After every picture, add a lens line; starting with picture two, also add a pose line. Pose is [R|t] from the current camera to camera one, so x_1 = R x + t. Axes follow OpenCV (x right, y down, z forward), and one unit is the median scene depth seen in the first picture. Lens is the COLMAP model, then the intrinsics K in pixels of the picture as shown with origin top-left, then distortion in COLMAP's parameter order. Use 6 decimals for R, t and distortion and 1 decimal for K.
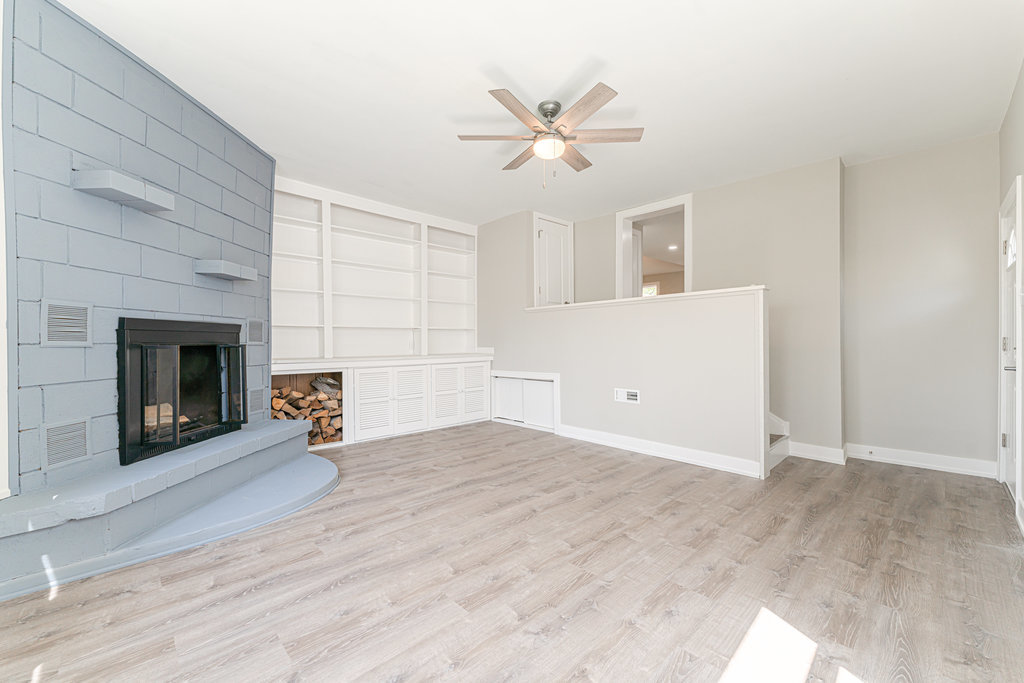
lens RADIAL K [[398.3, 0, 507.0], [0, 398.3, 343.2], [0, 0, 1]] dist [0.001971, 0.000272]
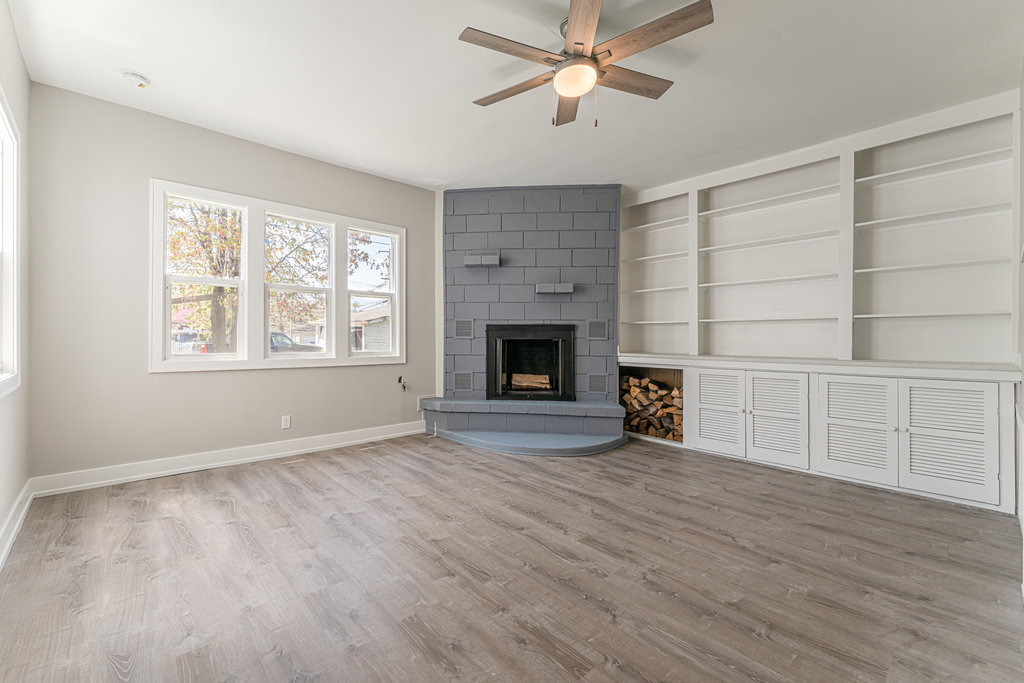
lens RADIAL K [[441.7, 0, 508.0], [0, 441.7, 337.6], [0, 0, 1]] dist [-0.000935, -0.000135]
pose [[-0.023809, -0.000906, -0.999716, 1.032439], [-0.010341, 0.999946, -0.000660, 0.001493], [0.999663, 0.010322, -0.023817, 0.983819]]
